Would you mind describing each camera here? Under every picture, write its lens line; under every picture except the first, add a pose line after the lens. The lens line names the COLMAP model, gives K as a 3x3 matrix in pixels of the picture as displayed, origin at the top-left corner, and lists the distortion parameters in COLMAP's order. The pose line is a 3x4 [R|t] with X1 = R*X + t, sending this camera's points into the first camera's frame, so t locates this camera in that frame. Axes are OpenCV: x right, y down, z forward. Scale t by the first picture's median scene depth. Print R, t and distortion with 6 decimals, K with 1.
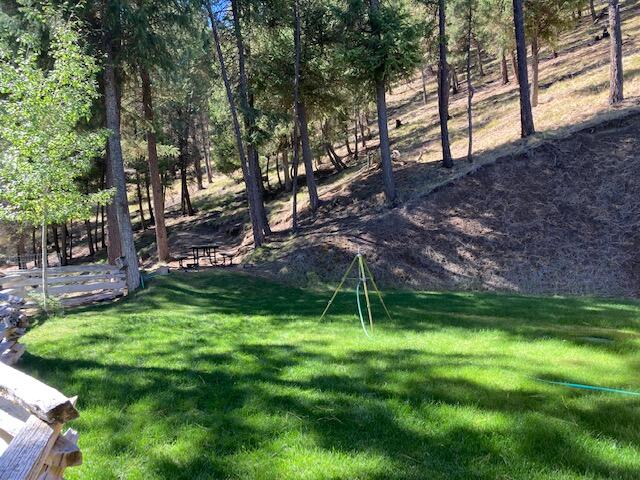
lens RADIAL K [[525.4, 0, 319.1], [0, 525.4, 241.2], [0, 0, 1]] dist [-0.010677, -0.006739]
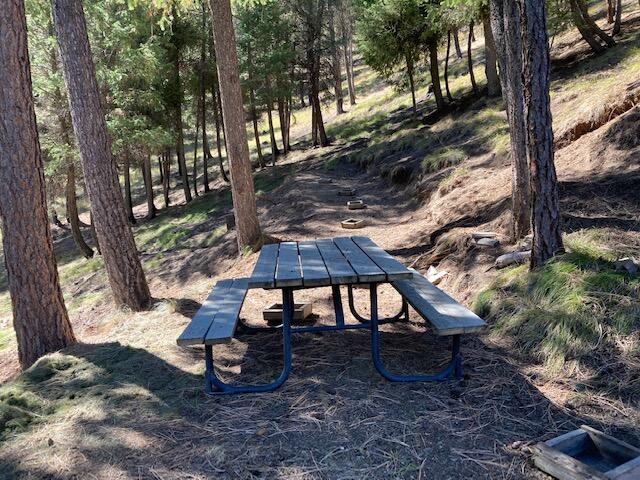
lens RADIAL K [[525.4, 0, 318.9], [0, 525.4, 239.8], [0, 0, 1]] dist [-0.010677, -0.006739]
pose [[0.963905, 0.027708, -0.264799, -0.066724], [0.004611, 0.992684, 0.120655, -0.011207], [0.266205, -0.117521, 0.956725, 0.330287]]
